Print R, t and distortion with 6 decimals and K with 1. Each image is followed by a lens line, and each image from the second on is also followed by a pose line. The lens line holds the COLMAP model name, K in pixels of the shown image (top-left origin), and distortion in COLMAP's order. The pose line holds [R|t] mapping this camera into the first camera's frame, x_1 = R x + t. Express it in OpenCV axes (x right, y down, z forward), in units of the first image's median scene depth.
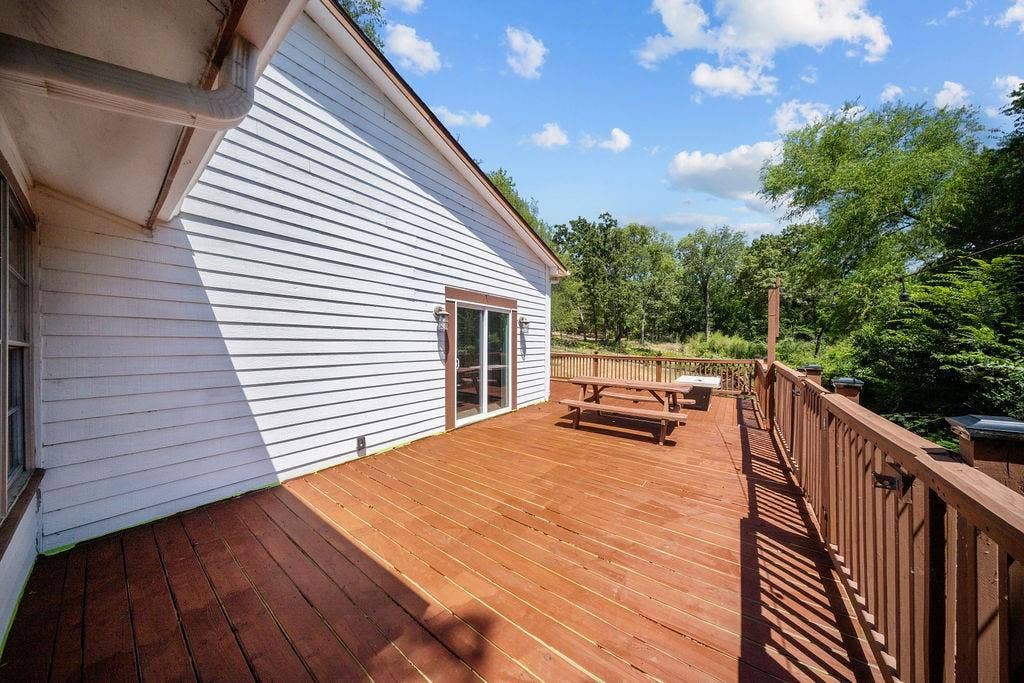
lens RADIAL K [[304.3, 0, 514.2], [0, 304.3, 342.9], [0, 0, 1]] dist [0.002139, -0.000703]
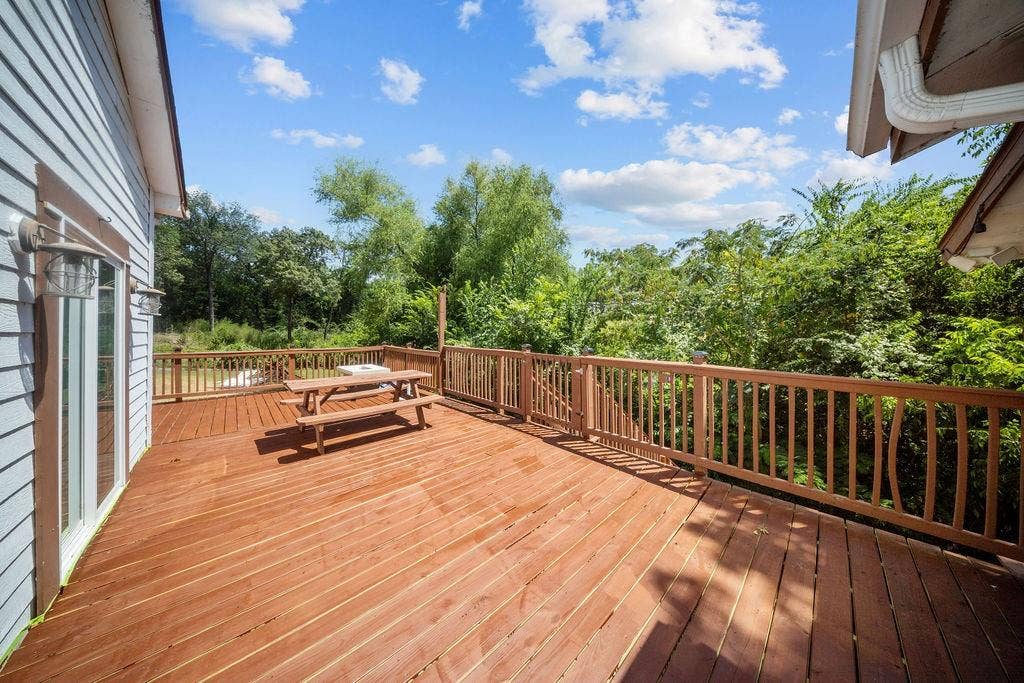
lens RADIAL K [[304.3, 0, 516.5], [0, 304.3, 326.6], [0, 0, 1]] dist [0.002139, -0.000703]
pose [[0.177642, 0.009649, 0.984048, -0.786933], [0.006979, 0.999914, -0.011065, -0.010989], [-0.984070, 0.008834, 0.177559, 0.777020]]
